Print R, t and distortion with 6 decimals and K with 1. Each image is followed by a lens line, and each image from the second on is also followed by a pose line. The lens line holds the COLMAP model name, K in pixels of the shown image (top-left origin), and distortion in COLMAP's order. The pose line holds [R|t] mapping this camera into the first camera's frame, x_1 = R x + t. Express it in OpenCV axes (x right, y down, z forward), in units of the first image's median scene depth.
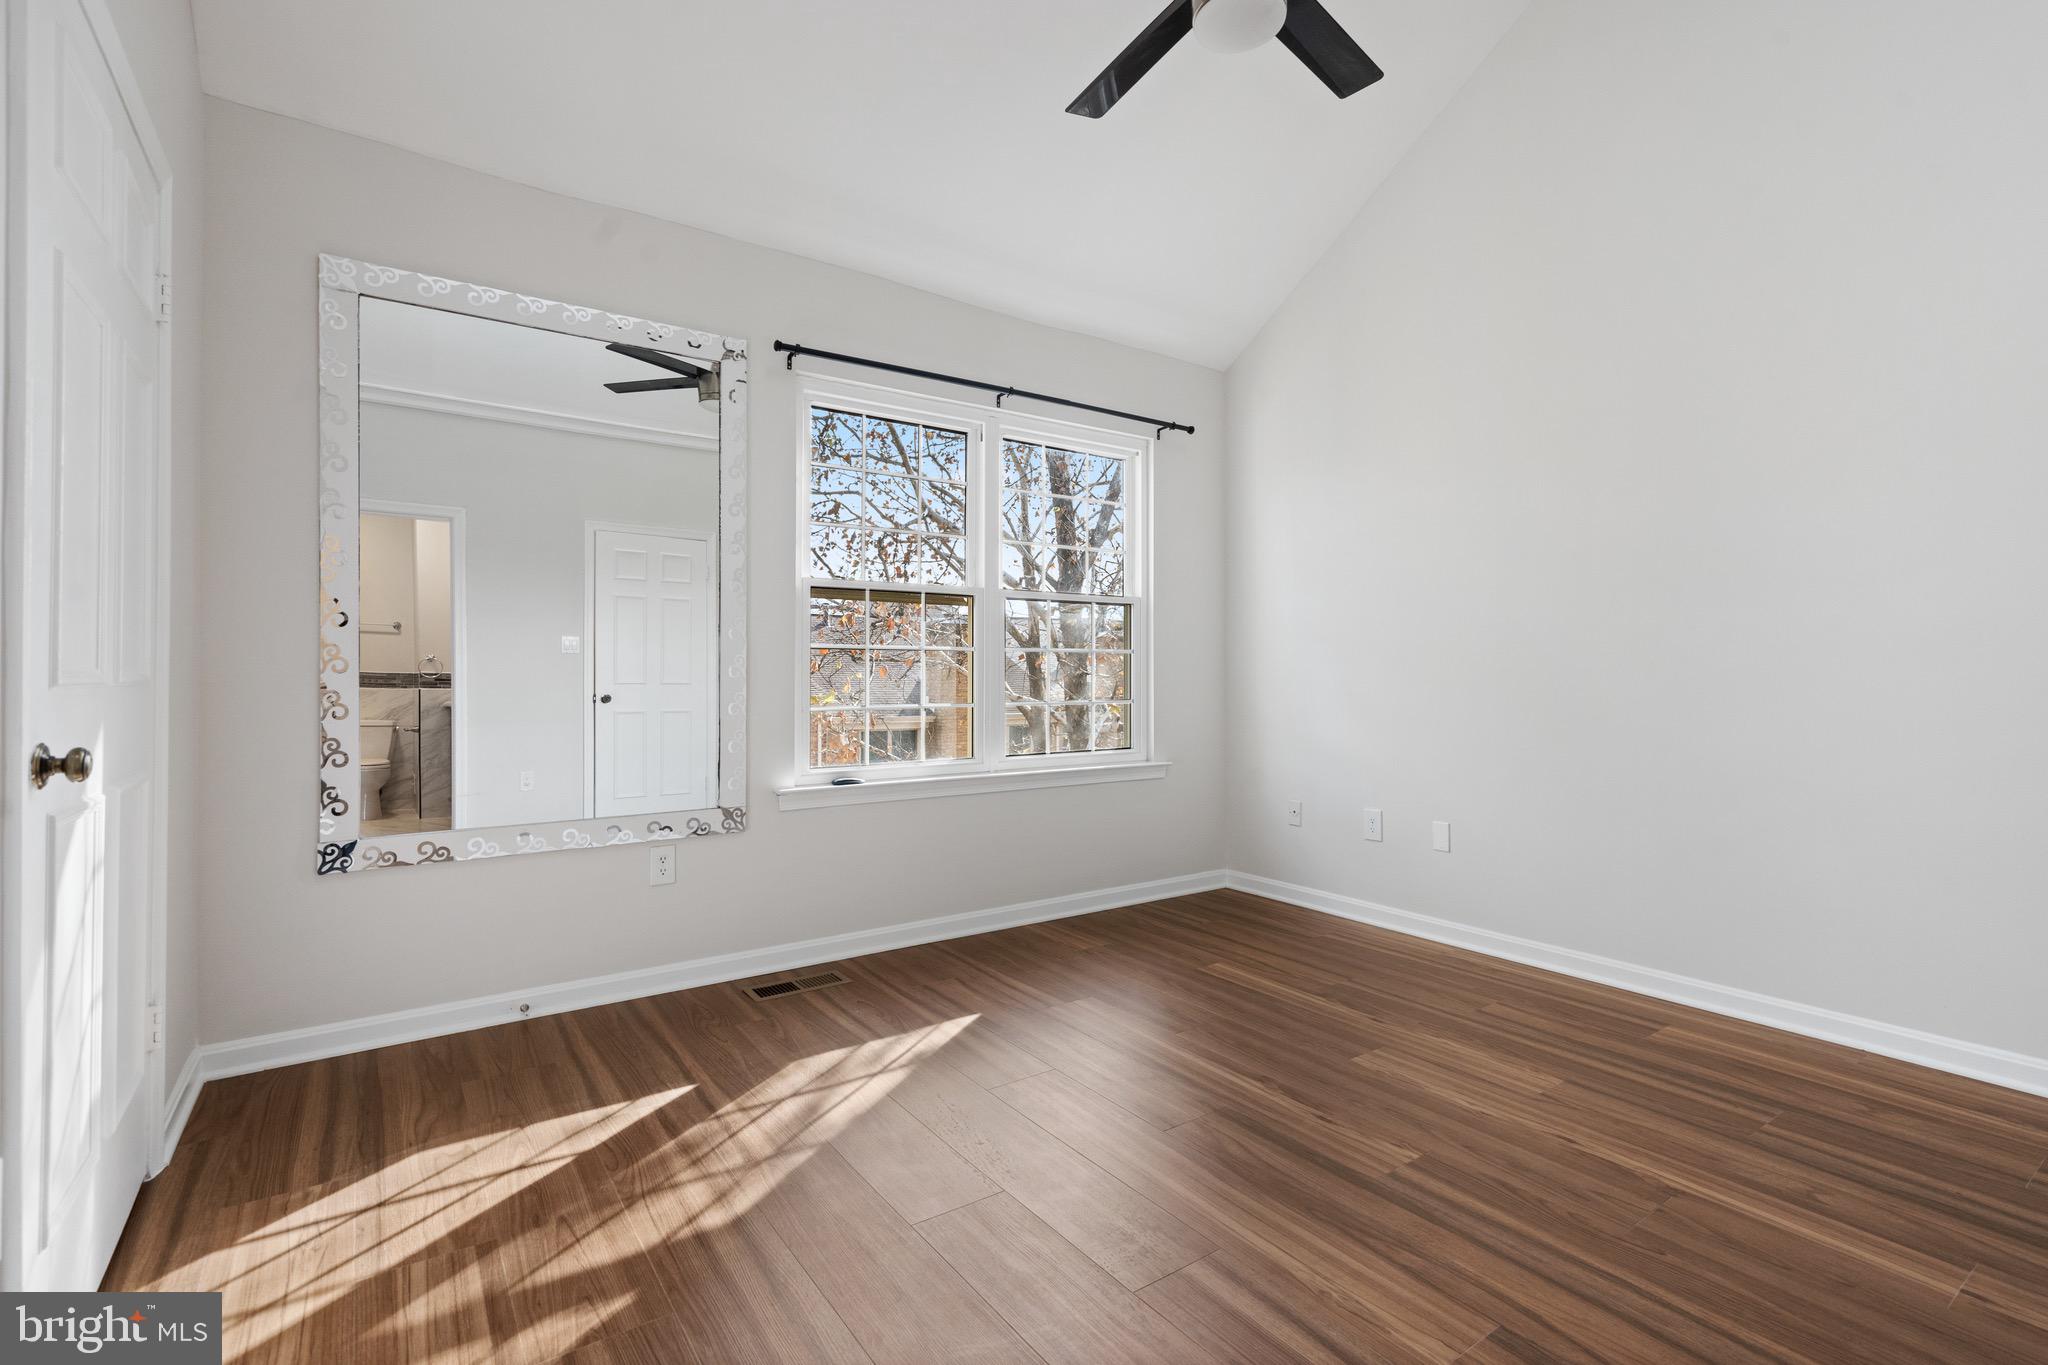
lens RADIAL K [[947.5, 0, 1012.0], [0, 947.5, 678.0], [0, 0, 1]] dist [-0.005326, 0.002173]
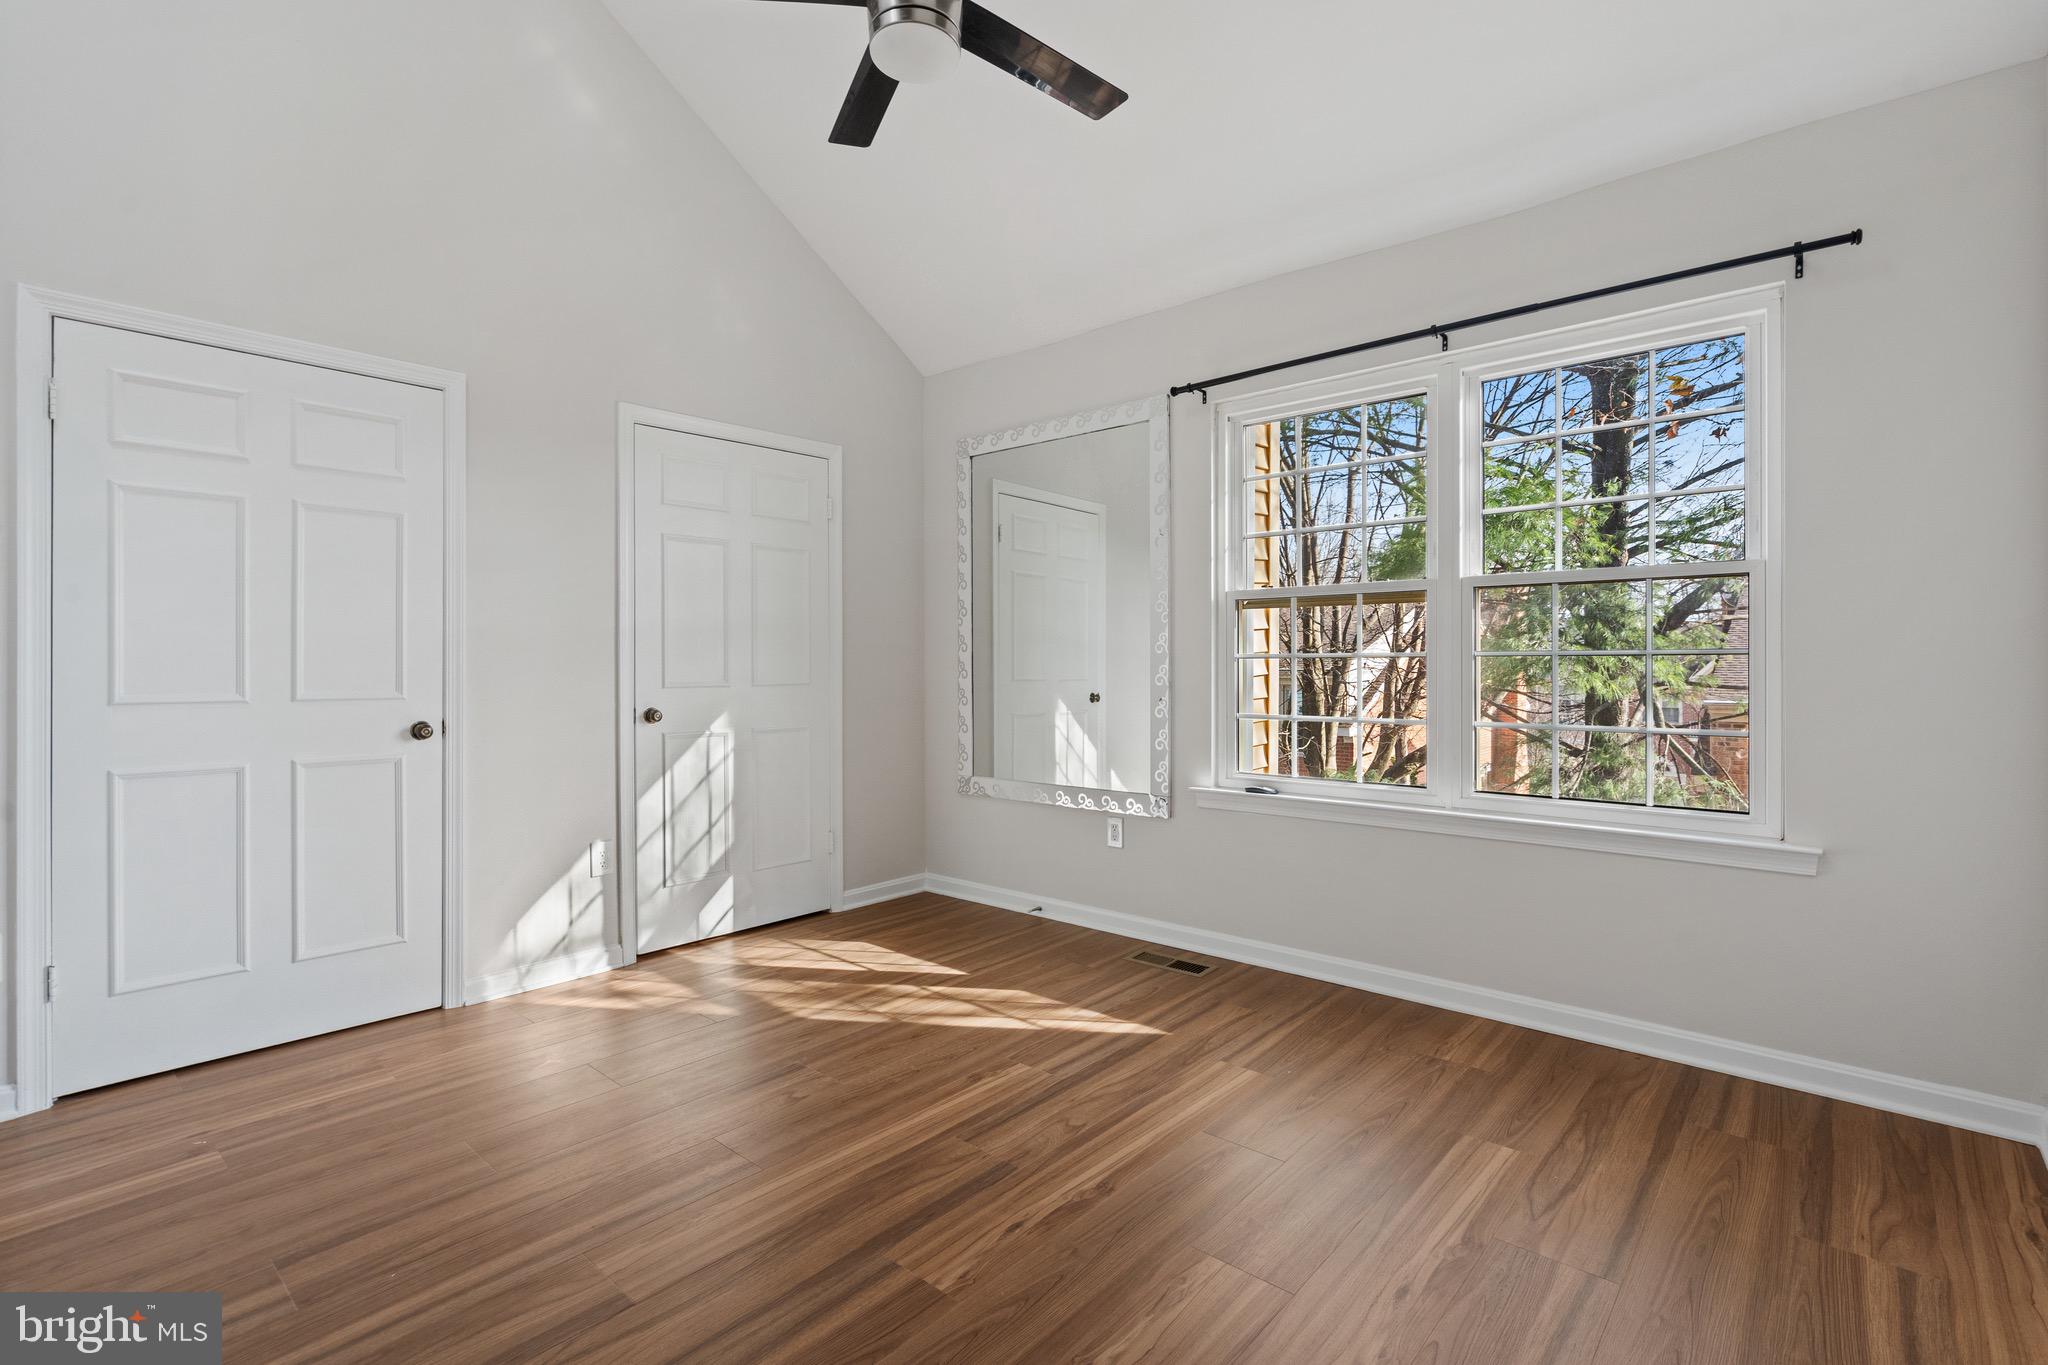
lens RADIAL K [[947.5, 0, 1029.0], [0, 947.5, 666.5], [0, 0, 1]] dist [-0.005326, 0.002173]
pose [[0.238464, 0.003206, -0.971146, 0.974978], [-0.001014, 0.999995, 0.003052, -0.033417], [0.971151, 0.000256, 0.238466, 0.683474]]
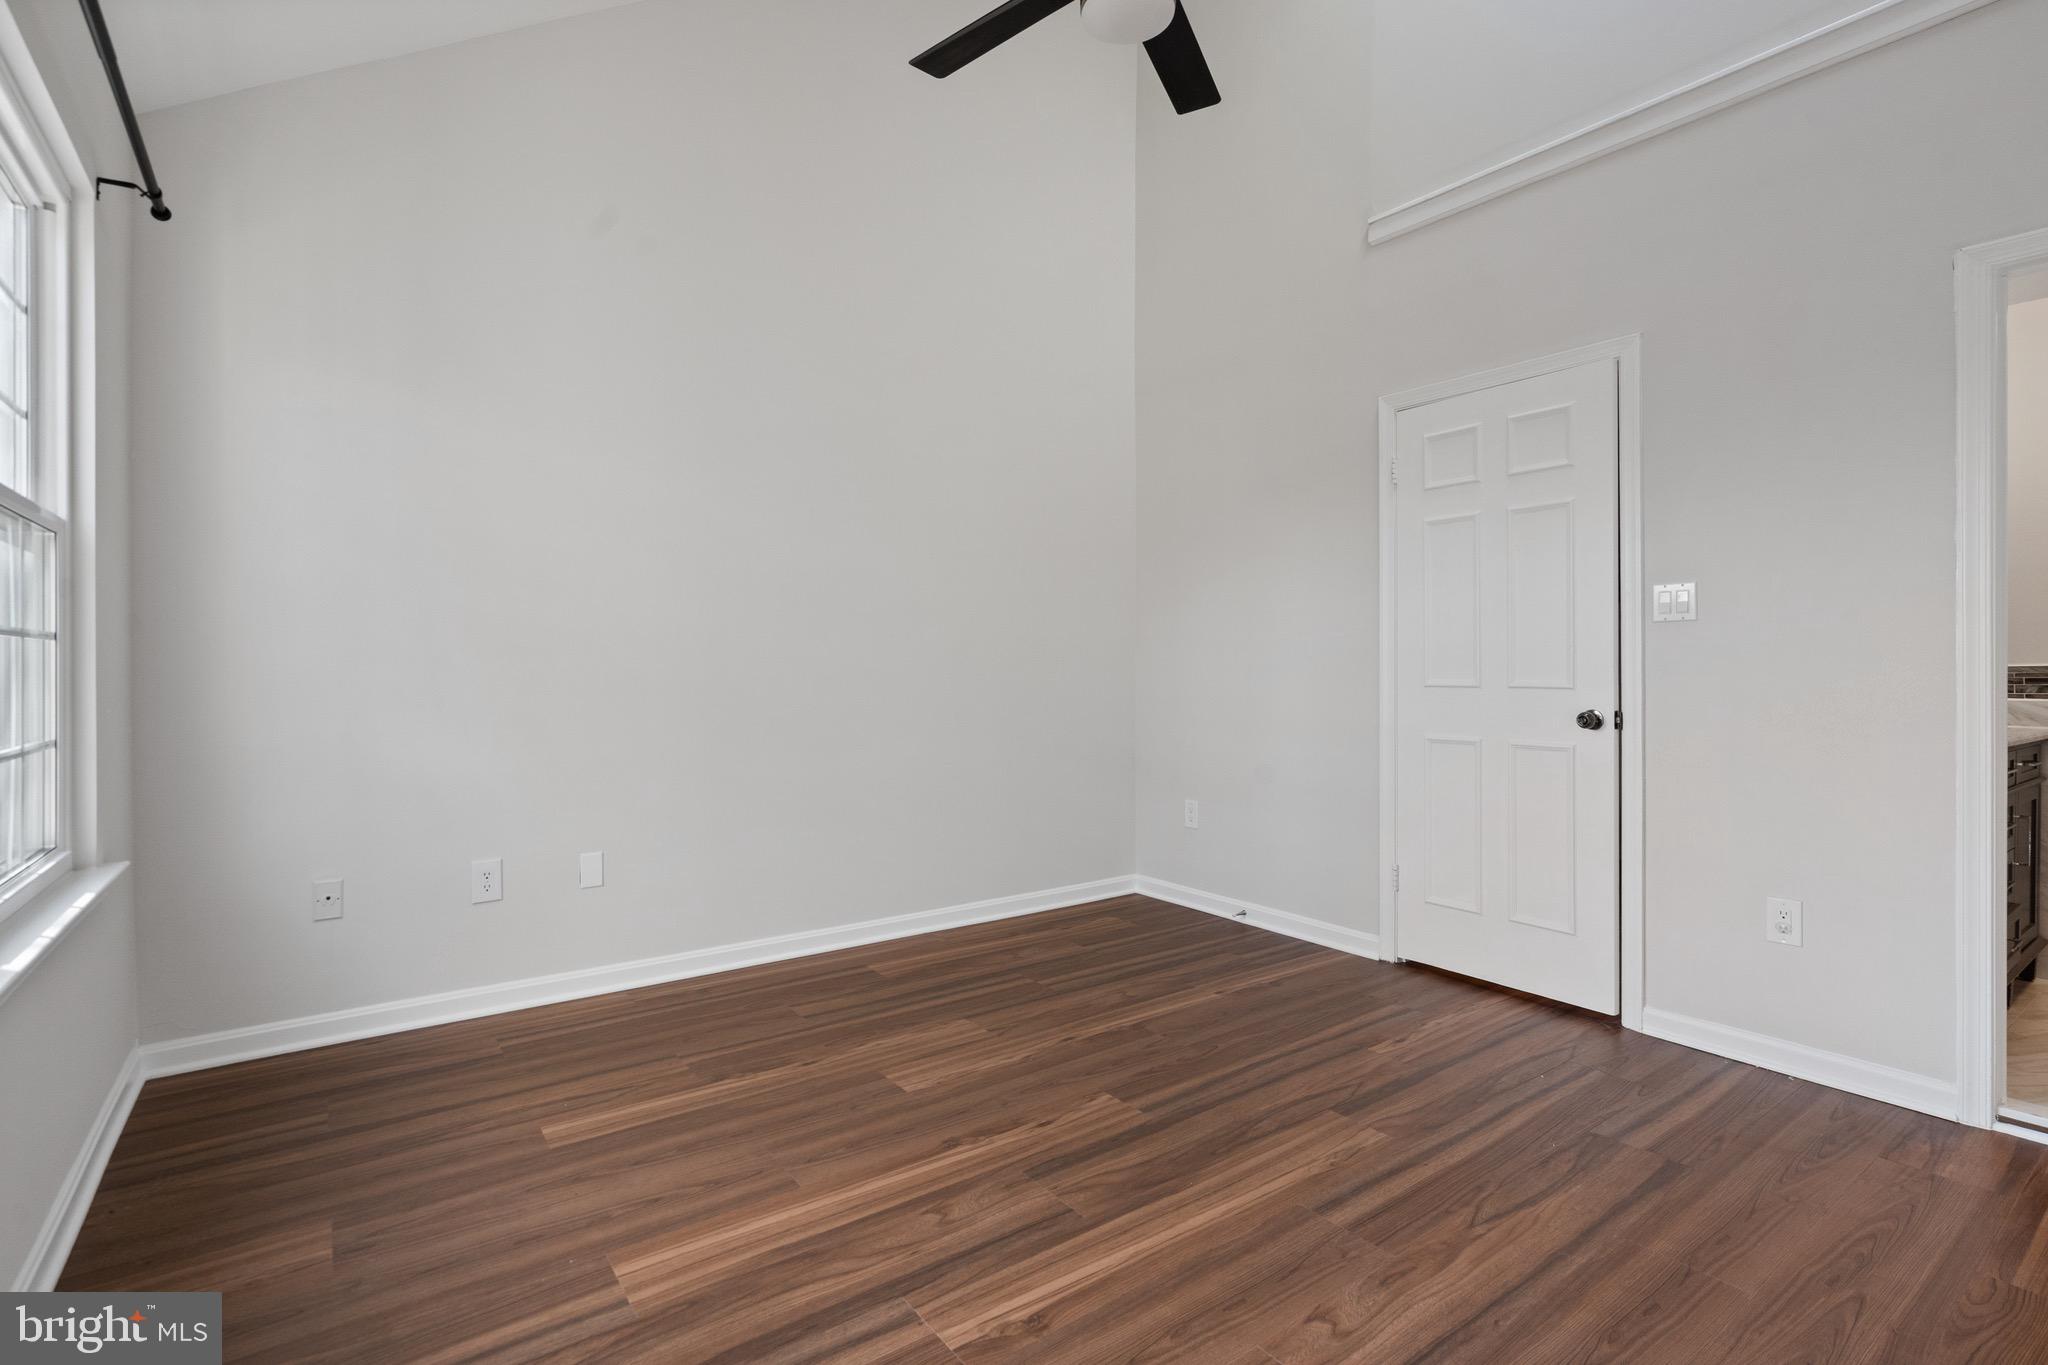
lens RADIAL K [[947.5, 0, 1033.7], [0, 947.5, 673.6], [0, 0, 1]] dist [-0.005326, 0.002173]
pose [[-0.038705, -0.006515, 0.999229, -0.569813], [0.006491, 0.999956, 0.006771, -0.017890], [-0.999230, 0.006748, -0.038661, 0.884006]]
